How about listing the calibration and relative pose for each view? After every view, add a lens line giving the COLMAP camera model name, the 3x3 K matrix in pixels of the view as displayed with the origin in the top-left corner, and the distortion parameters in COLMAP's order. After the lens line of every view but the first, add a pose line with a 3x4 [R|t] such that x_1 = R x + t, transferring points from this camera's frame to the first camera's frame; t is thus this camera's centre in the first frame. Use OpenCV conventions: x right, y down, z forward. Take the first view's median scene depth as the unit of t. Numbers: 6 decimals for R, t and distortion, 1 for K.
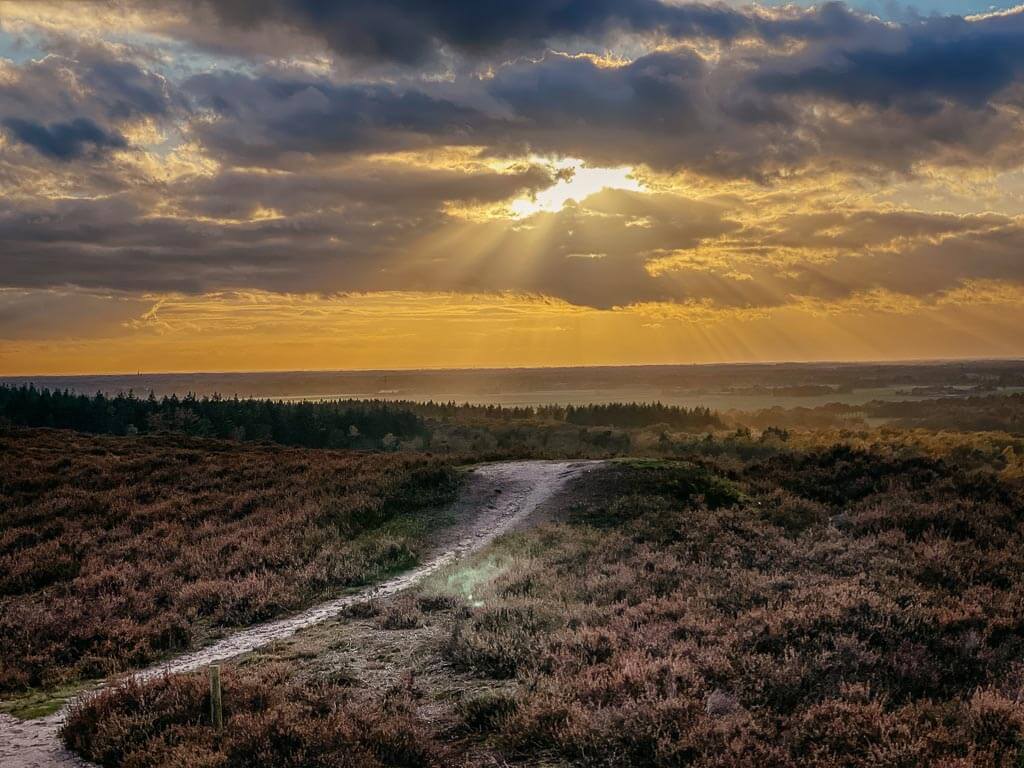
lens RADIAL K [[2470.5, 0, 511.6], [0, 2470.5, 379.1], [0, 0, 1]] dist [0.531263, 0.000000]
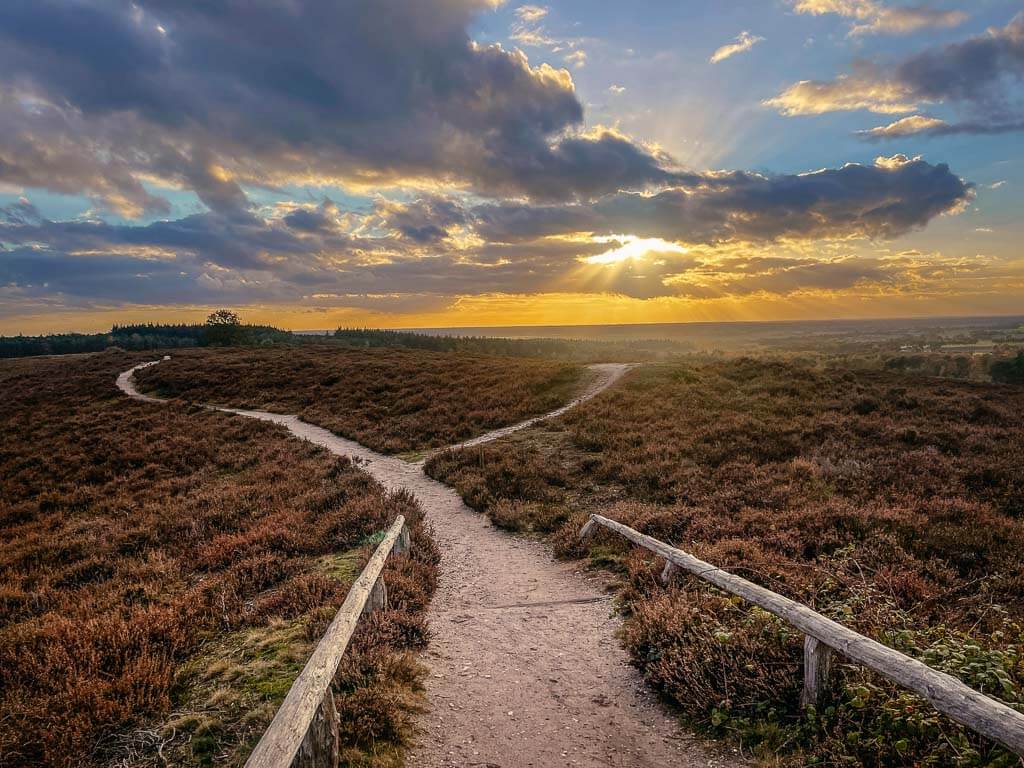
lens RADIAL K [[2470.5, 0, 513.7], [0, 2470.5, 382.2], [0, 0, 1]] dist [0.531263, 0.000000]
pose [[0.976639, 0.002882, -0.214868, 0.430134], [0.000597, 0.999870, 0.016123, 0.012715], [0.214887, -0.015874, 0.976510, -1.358774]]
